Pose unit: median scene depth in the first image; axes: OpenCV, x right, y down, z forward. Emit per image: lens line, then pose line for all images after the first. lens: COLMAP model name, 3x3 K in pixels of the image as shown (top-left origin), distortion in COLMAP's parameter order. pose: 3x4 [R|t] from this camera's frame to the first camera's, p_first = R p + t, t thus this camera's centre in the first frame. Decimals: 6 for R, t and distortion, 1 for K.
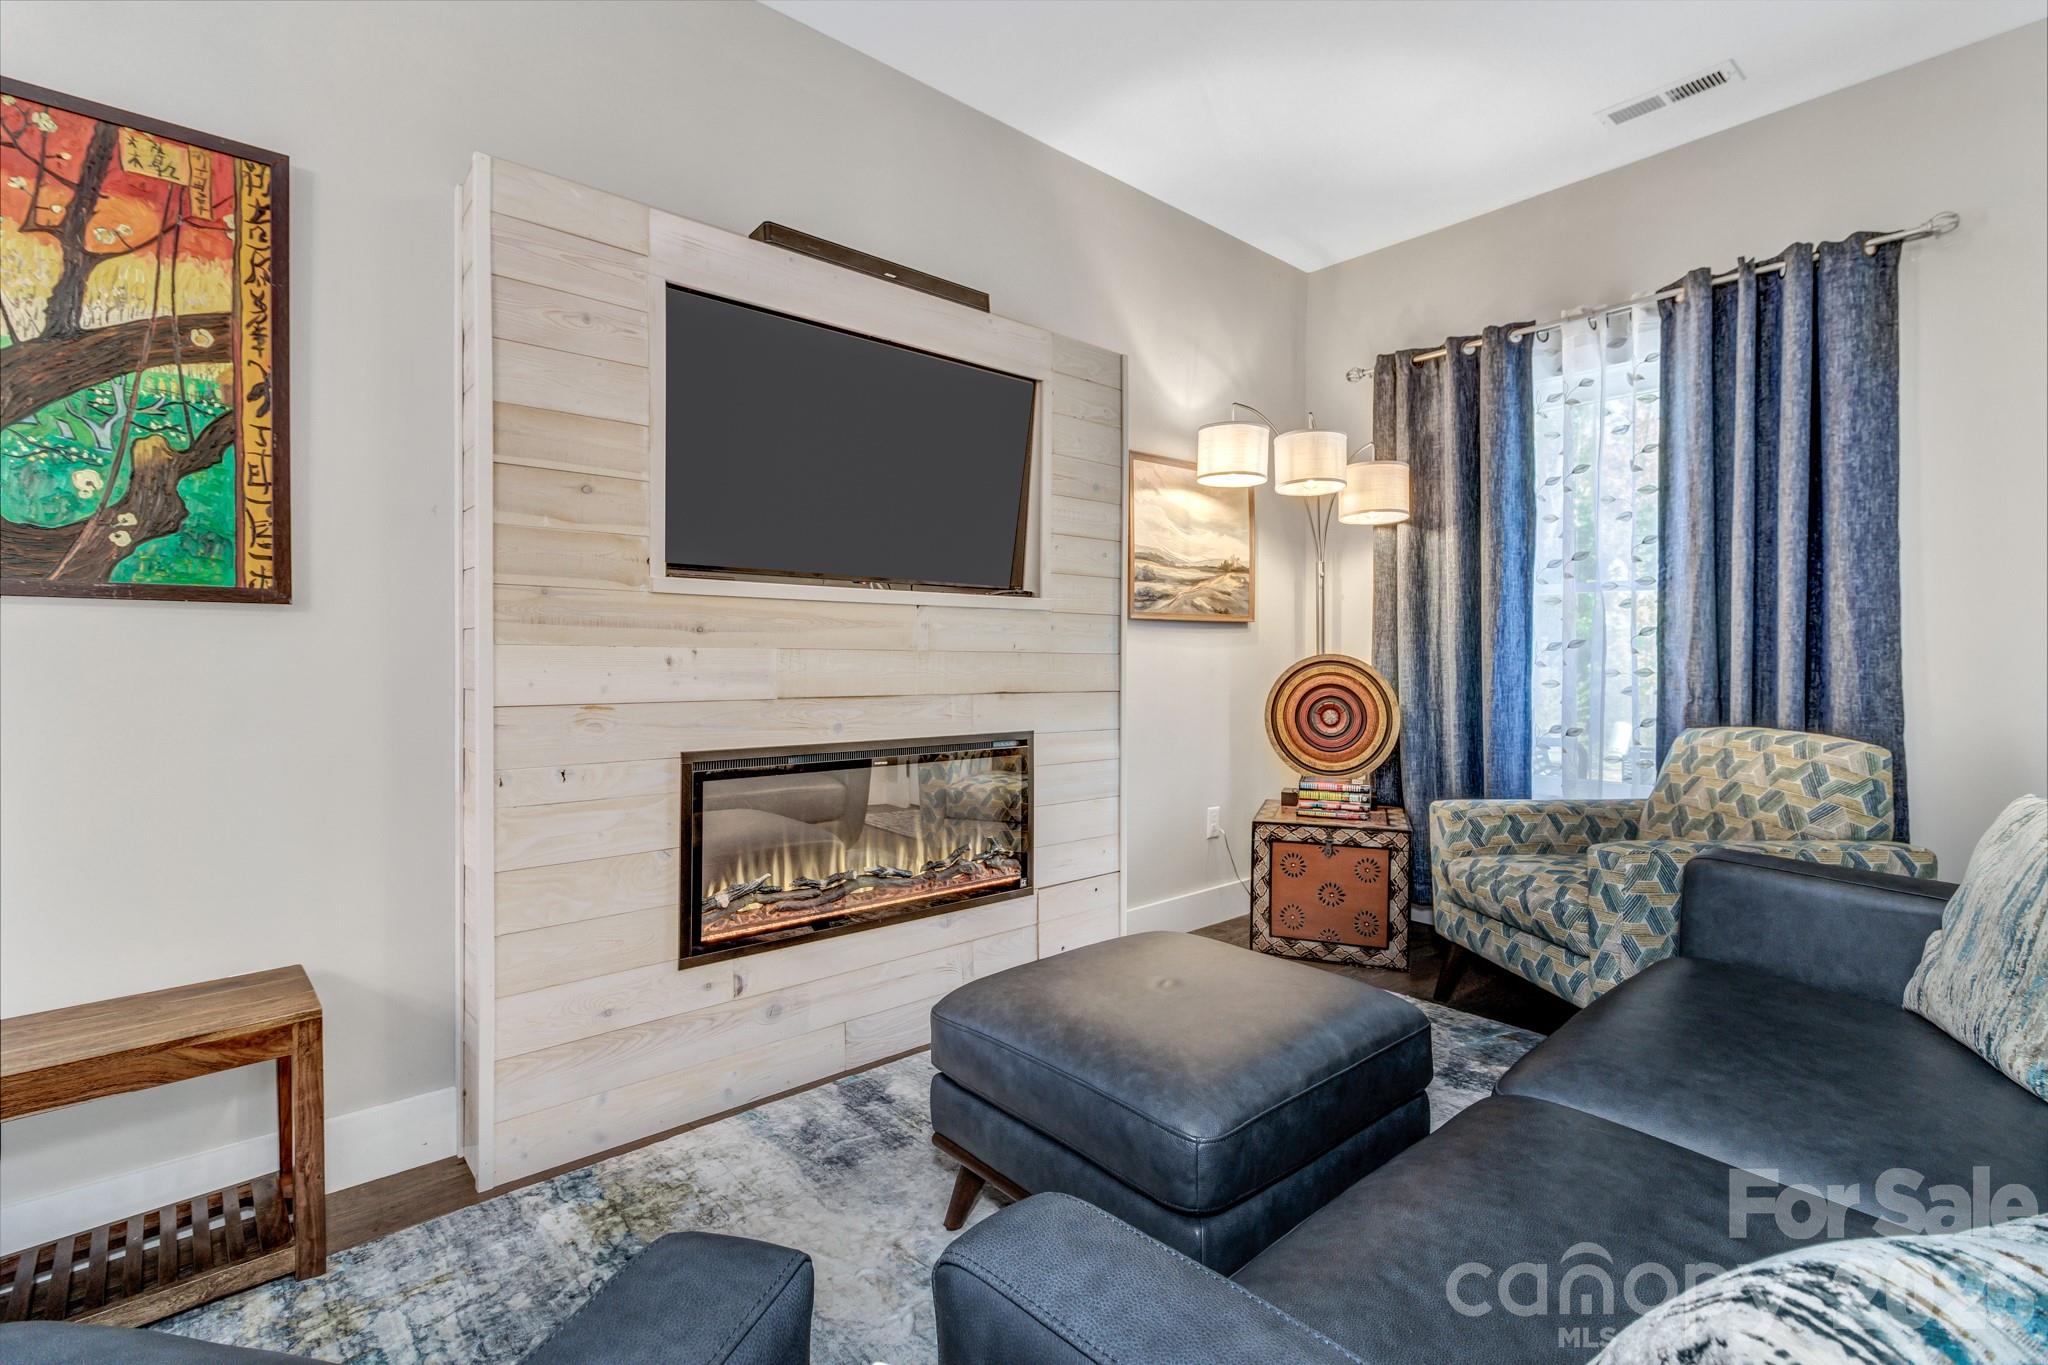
lens RADIAL K [[940.1, 0, 1027.6], [0, 940.1, 659.2], [0, 0, 1]] dist [0.001749, -0.001803]
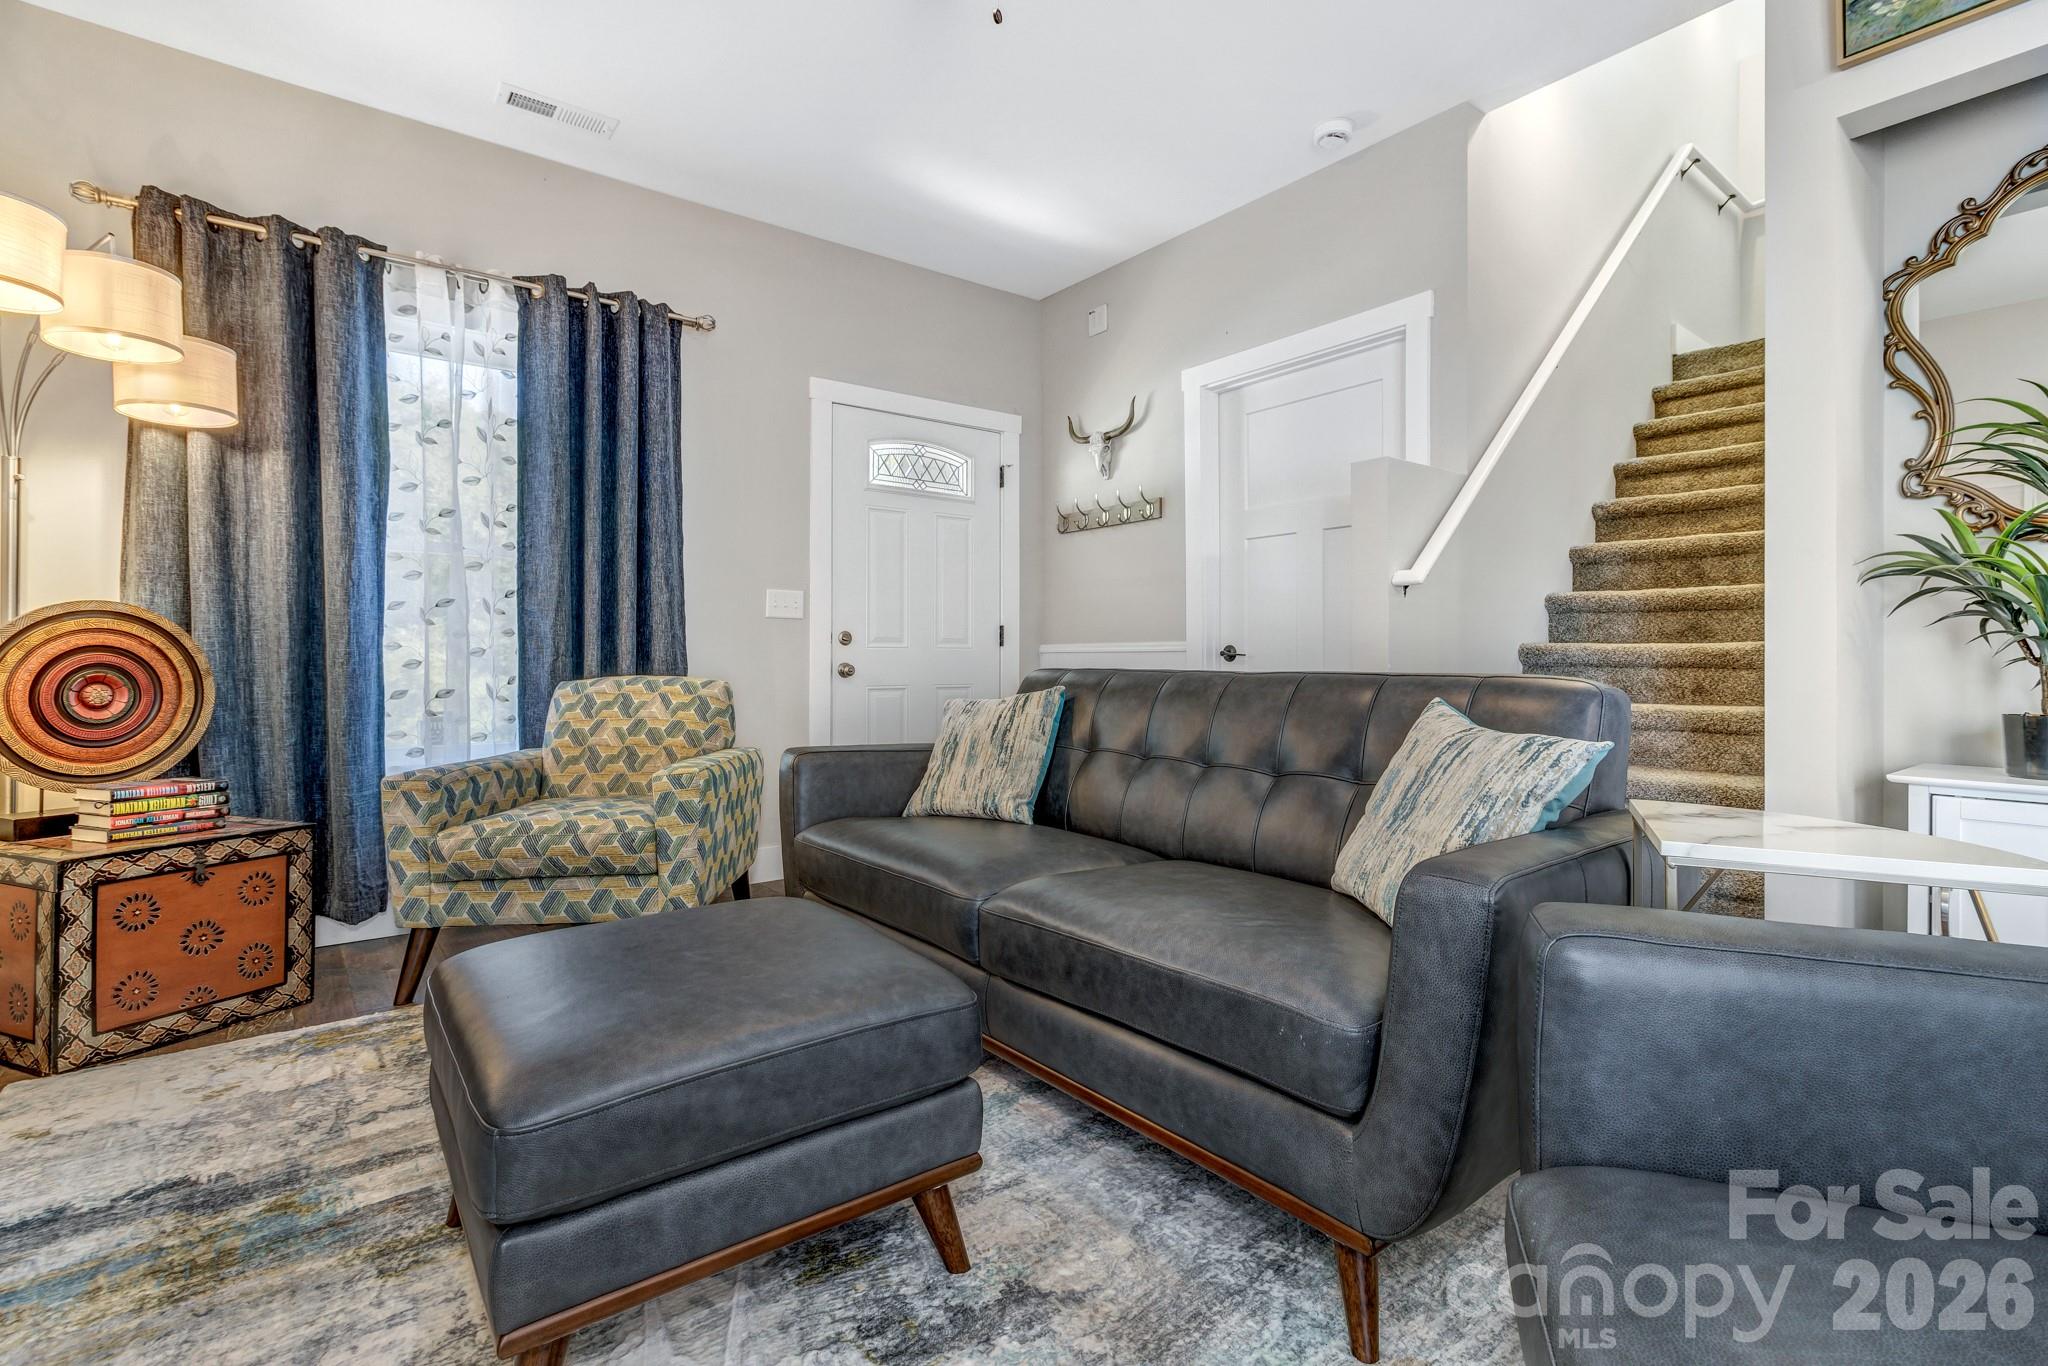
lens RADIAL K [[940.1, 0, 1027.6], [0, 940.1, 659.7], [0, 0, 1]] dist [0.001749, -0.001803]
pose [[0.057531, -0.002673, 0.998340, -0.346261], [0.003449, 0.999991, 0.002479, 0.041518], [-0.998338, 0.003300, 0.057539, 0.337696]]
